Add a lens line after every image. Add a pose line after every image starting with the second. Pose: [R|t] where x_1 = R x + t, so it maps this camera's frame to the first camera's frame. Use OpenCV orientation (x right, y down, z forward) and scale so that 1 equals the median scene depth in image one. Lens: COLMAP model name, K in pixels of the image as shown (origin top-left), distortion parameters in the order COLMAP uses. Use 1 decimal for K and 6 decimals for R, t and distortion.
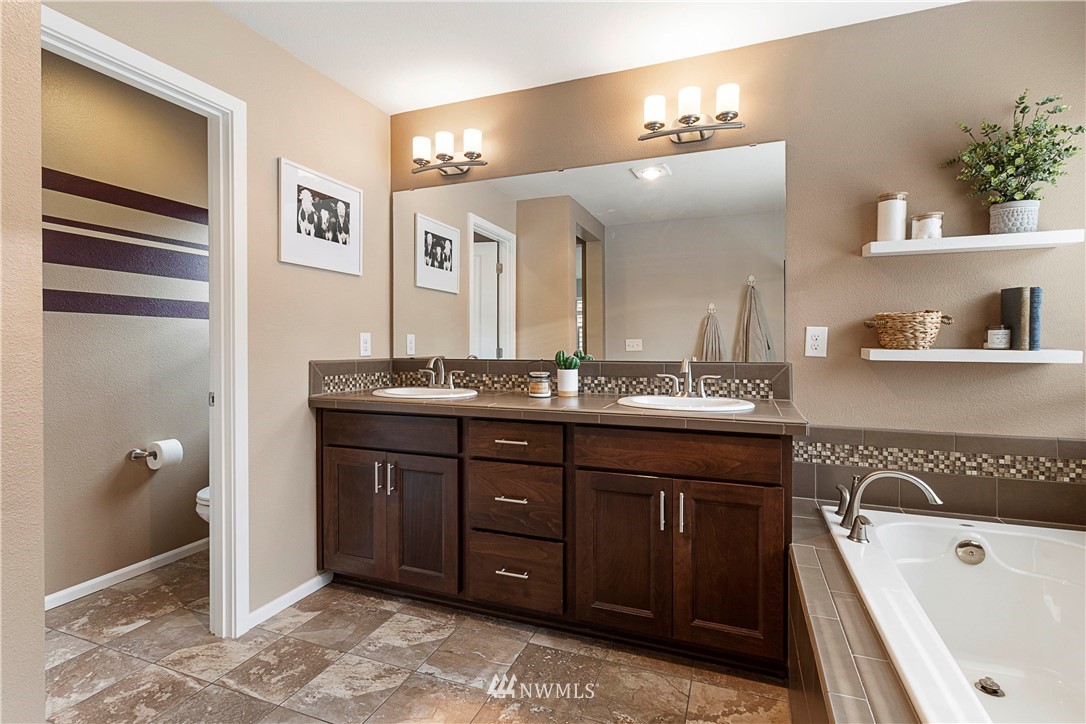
lens RADIAL K [[509.9, 0, 543.3], [0, 509.9, 351.7], [0, 0, 1]] dist [0.000494, 0.000541]
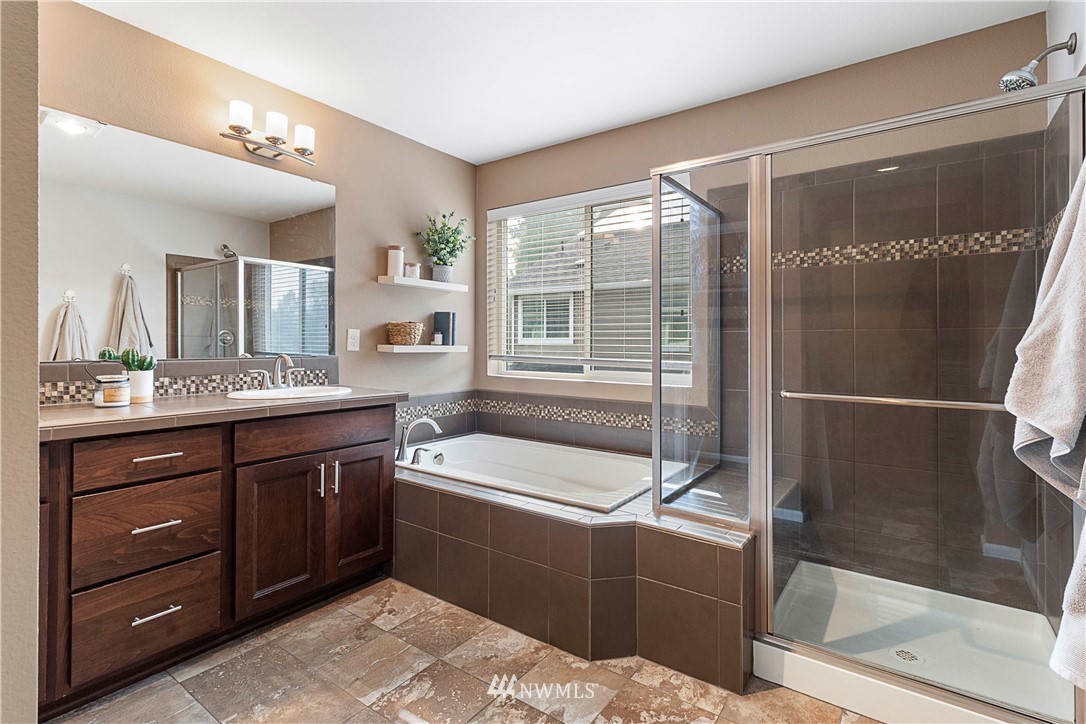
lens RADIAL K [[512.7, 0, 543.4], [0, 512.7, 339.9], [0, 0, 1]] dist [0.003962, 0.000978]
pose [[0.258181, 0.007129, 0.966070, -0.717798], [0.009107, 0.999910, -0.009812, -0.002036], [-0.966054, 0.011331, 0.258093, 0.162170]]
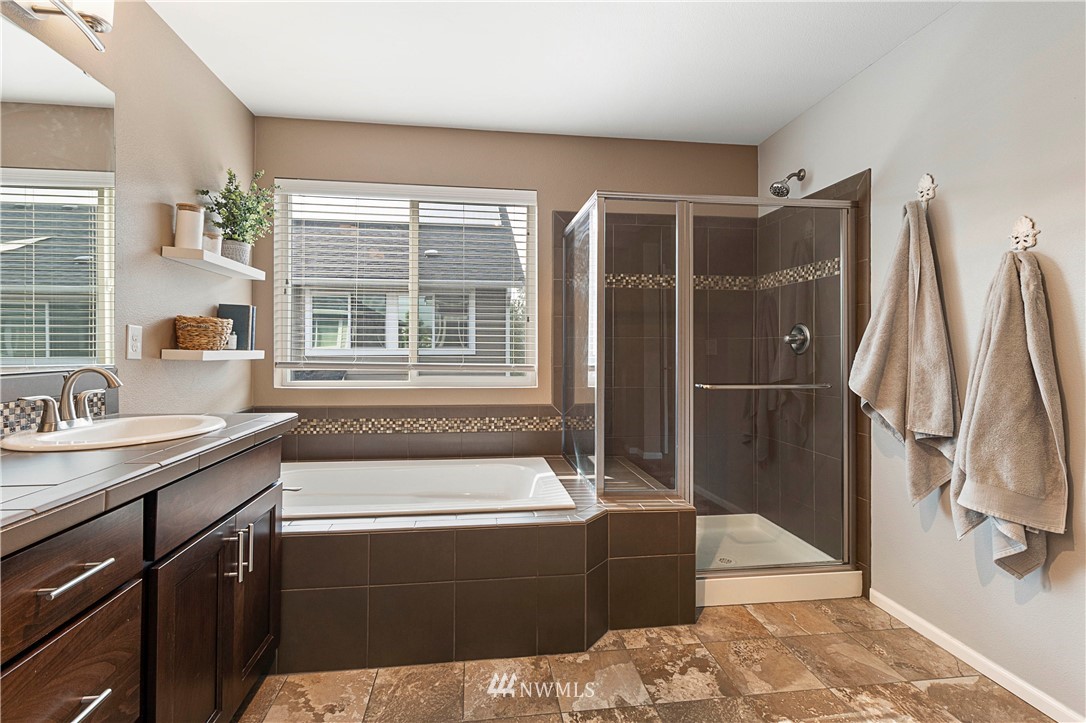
lens RADIAL K [[510.3, 0, 540.5], [0, 510.3, 343.9], [0, 0, 1]] dist [0.002671, 0.000531]
pose [[-0.469326, 0.003692, 0.883017, -0.611458], [0.006629, 0.999978, -0.000657, -0.012792], [-0.883000, 0.005545, -0.469340, 0.858119]]
